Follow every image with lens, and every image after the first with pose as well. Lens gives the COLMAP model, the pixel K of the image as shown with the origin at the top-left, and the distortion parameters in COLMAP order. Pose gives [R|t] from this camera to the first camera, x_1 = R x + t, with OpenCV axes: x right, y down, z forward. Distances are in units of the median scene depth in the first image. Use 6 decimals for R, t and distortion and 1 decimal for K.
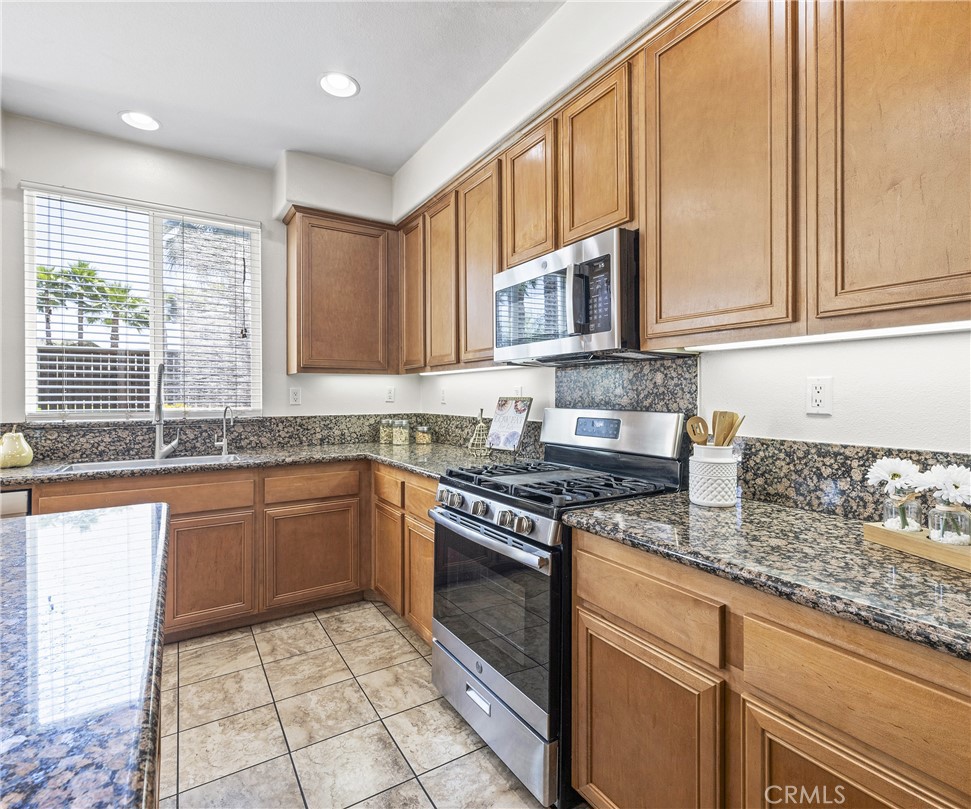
lens RADIAL K [[489.3, 0, 483.3], [0, 489.3, 402.1], [0, 0, 1]] dist [0.001161, 0.000180]
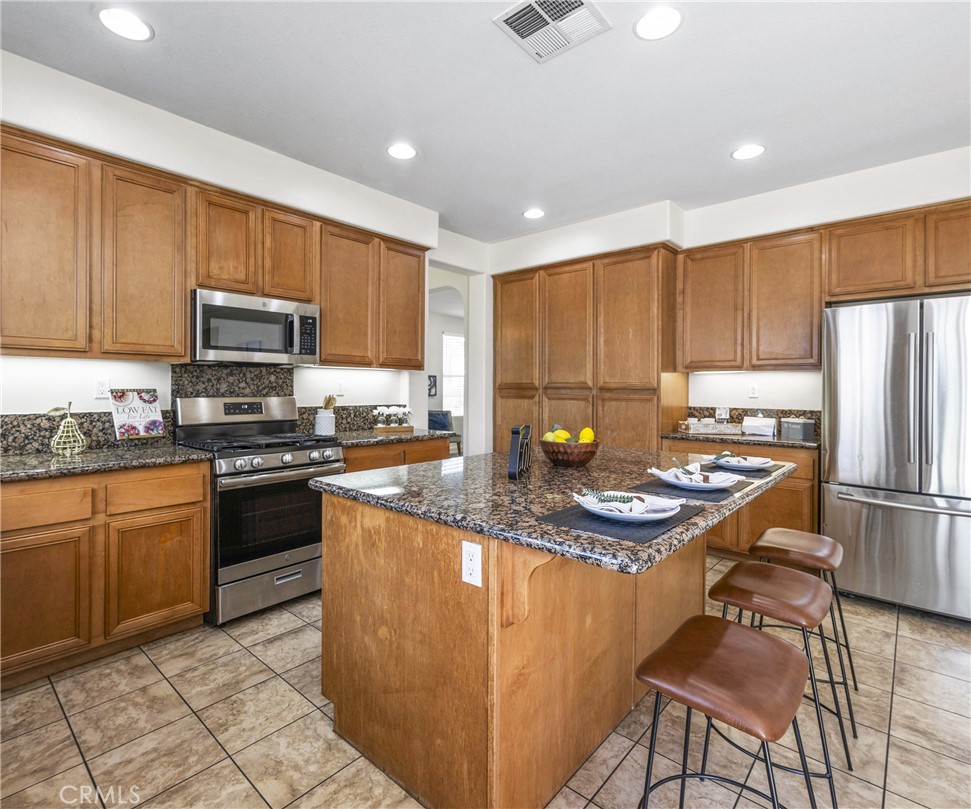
lens RADIAL K [[489.3, 0, 483.3], [0, 489.3, 402.1], [0, 0, 1]] dist [0.001161, 0.000180]
pose [[-0.290488, -0.028580, 0.956452, -1.496379], [0.008313, 0.999441, 0.032389, -0.012114], [-0.956843, 0.017359, -0.290087, 0.739848]]
